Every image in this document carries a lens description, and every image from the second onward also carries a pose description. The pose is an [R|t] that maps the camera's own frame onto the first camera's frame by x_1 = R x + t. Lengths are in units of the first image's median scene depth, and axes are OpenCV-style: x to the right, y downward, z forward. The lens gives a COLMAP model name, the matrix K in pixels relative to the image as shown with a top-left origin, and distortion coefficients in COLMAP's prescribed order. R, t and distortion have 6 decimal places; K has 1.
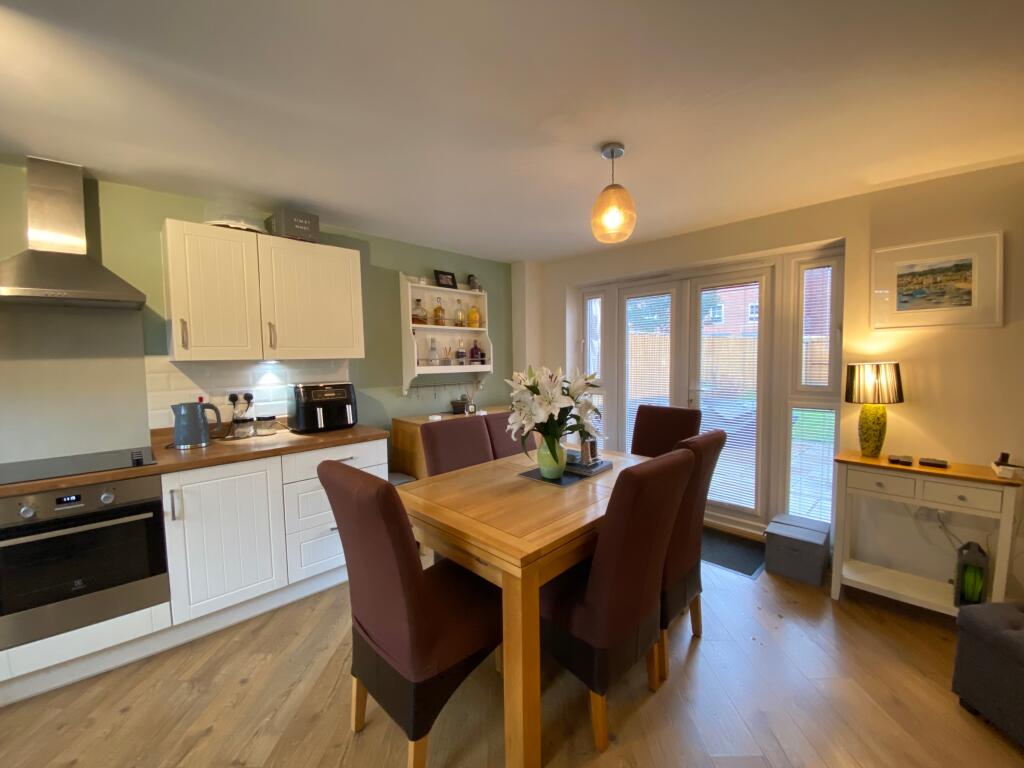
lens RADIAL K [[408.4, 0, 512.0], [0, 408.4, 384.0], [0, 0, 1]] dist [0.029880, -0.028528]
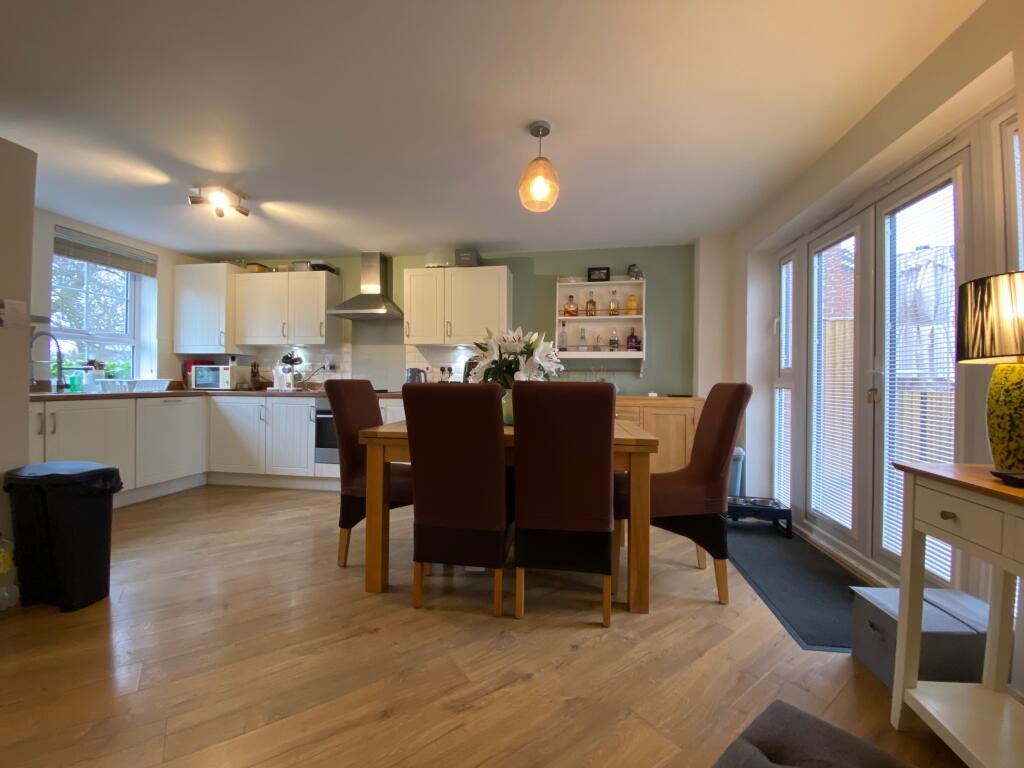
lens RADIAL K [[412.9, 0, 509.4], [0, 412.9, 383.0], [0, 0, 1]] dist [0.030069, -0.024776]
pose [[0.595971, 0.022989, -0.802677, 0.763111], [-0.069483, 0.997317, -0.023026, 0.101746], [0.799995, 0.069495, 0.595969, 0.205747]]
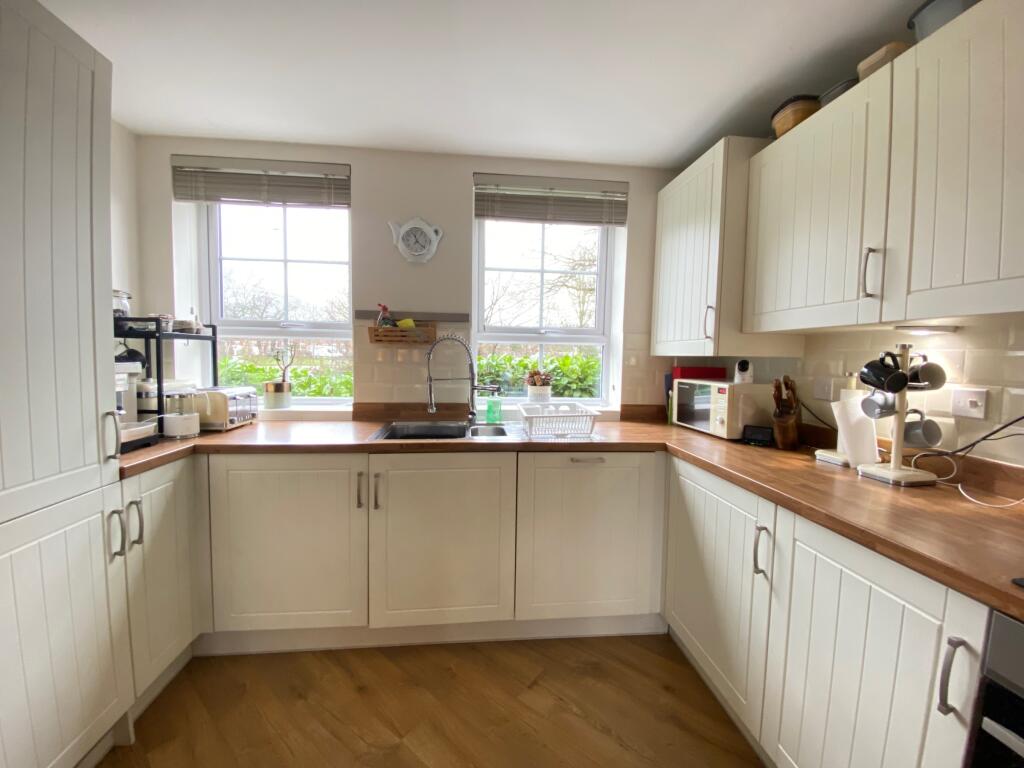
lens RADIAL K [[412.9, 0, 509.4], [0, 412.9, 383.0], [0, 0, 1]] dist [0.030069, -0.024776]
pose [[-0.616516, 0.052213, -0.785609, -0.387060], [-0.060767, 0.991667, 0.113596, 0.016572], [0.784994, 0.117772, -0.608206, 0.425111]]
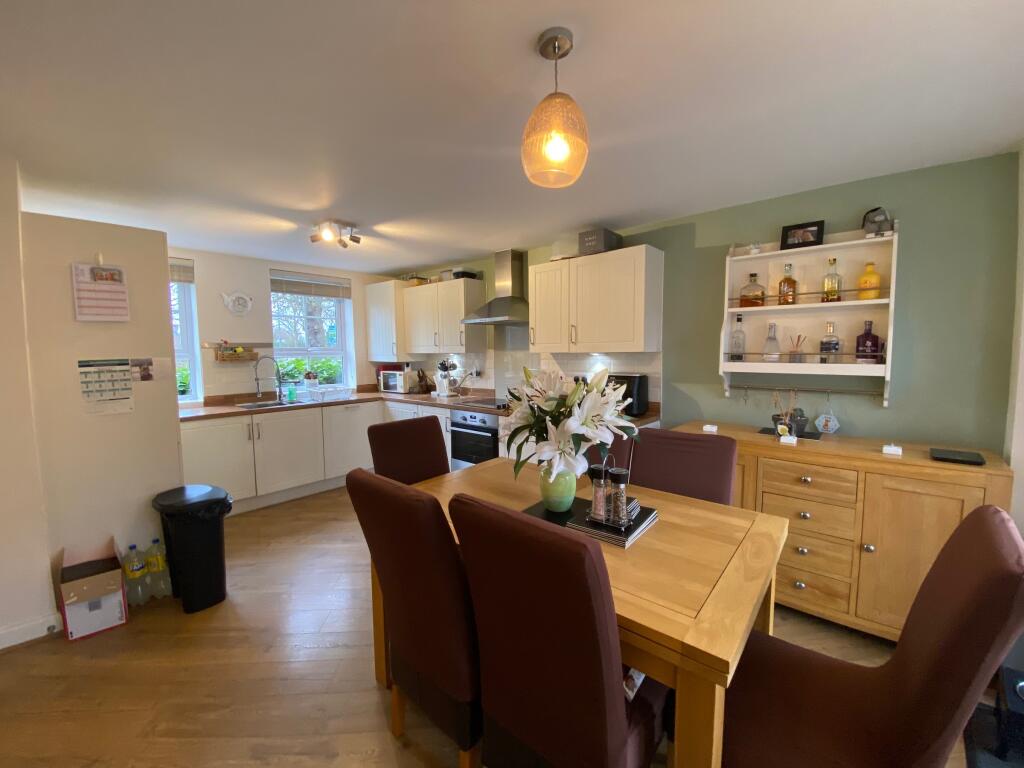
lens RADIAL K [[408.4, 0, 512.0], [0, 408.4, 384.0], [0, 0, 1]] dist [0.029880, -0.028528]
pose [[0.079738, 0.094102, -0.992364, 0.630902], [-0.055127, 0.994427, 0.089868, -0.058396], [0.995290, 0.047540, 0.084481, 0.611063]]
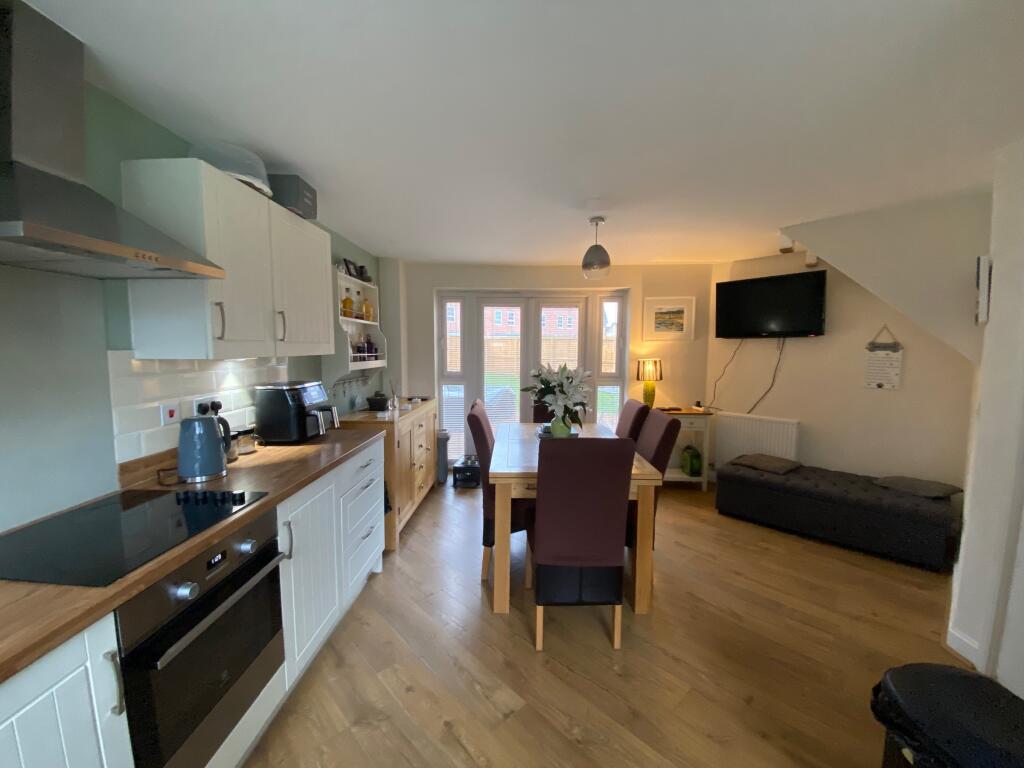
lens RADIAL K [[412.0, 0, 514.3], [0, 412.0, 383.3], [0, 0, 1]] dist [0.069044, -0.043143]
pose [[0.711068, -0.044225, 0.701731, -0.745627], [0.028814, 0.999014, 0.033764, -0.019056], [-0.702532, -0.003789, 0.711642, 0.070113]]
